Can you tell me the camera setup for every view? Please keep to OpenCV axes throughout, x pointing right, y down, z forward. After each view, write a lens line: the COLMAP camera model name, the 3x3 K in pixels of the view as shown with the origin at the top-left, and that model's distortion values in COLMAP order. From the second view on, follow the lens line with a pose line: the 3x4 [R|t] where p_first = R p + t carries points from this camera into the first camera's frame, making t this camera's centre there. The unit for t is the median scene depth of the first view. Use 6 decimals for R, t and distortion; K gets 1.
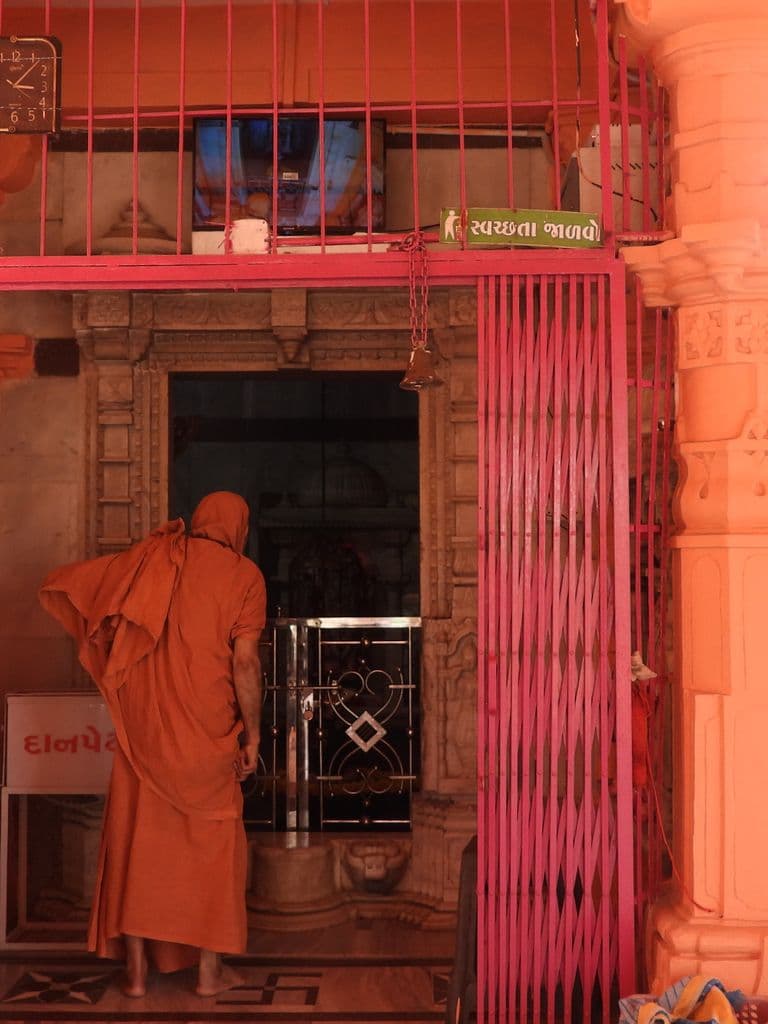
lens RADIAL K [[1215.6, 0, 384.0], [0, 1215.6, 512.0], [0, 0, 1]] dist [-0.018382, 0.007141]
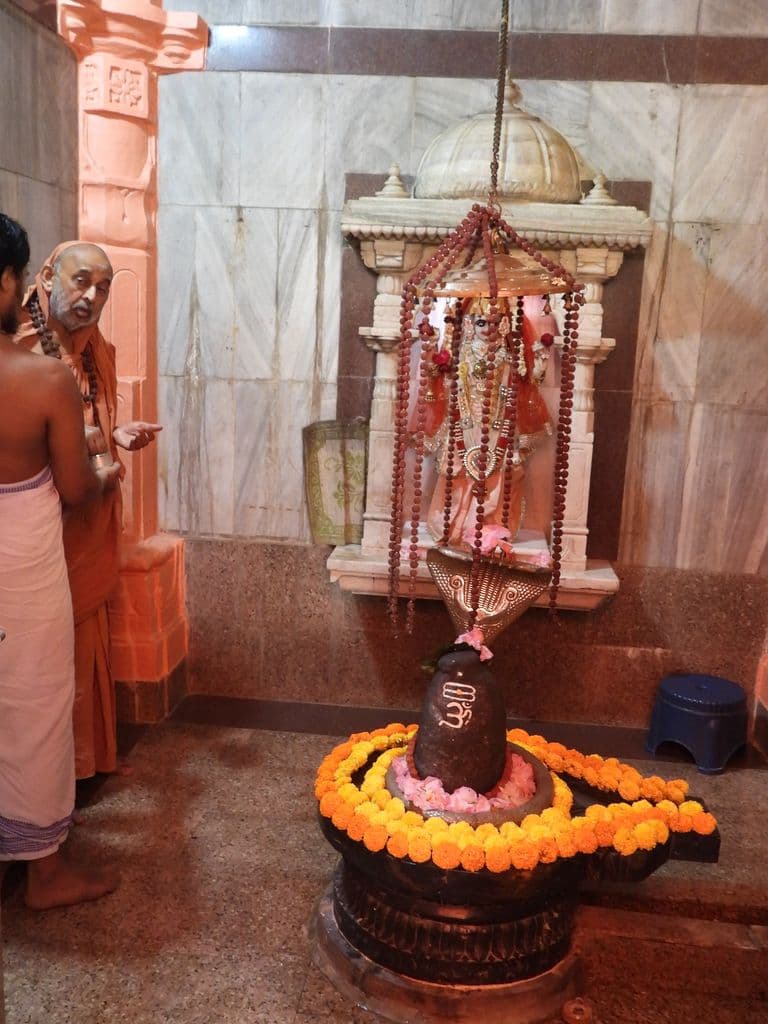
lens RADIAL K [[1215.6, 0, 384.0], [0, 1215.6, 512.0], [0, 0, 1]] dist [-0.018382, 0.007141]
pose [[0.995987, 0.058150, -0.068032, -0.066146], [-0.043751, 0.979488, 0.196694, 0.043673], [0.078075, -0.192928, 0.978102, 0.733068]]
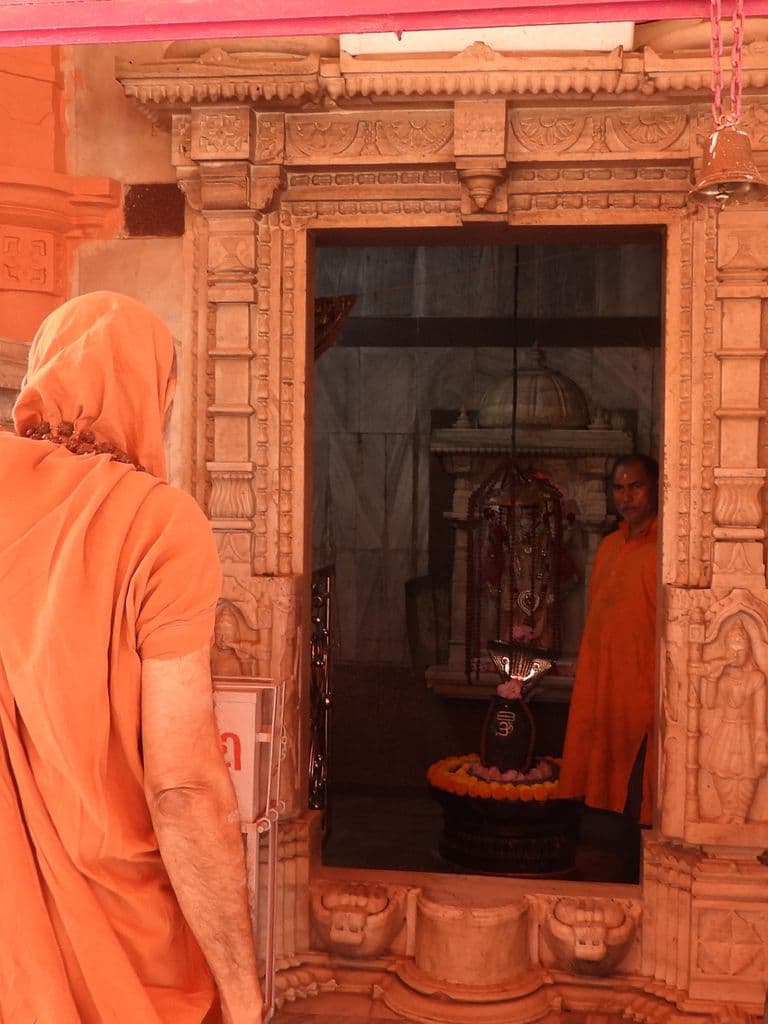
lens RADIAL K [[1215.6, 0, 384.0], [0, 1215.6, 512.0], [0, 0, 1]] dist [-0.018382, 0.007141]
pose [[0.990117, 0.020566, -0.138724, -0.032184], [-0.012161, 0.998054, 0.061166, 0.005576], [0.139712, -0.058874, 0.988440, 0.303990]]
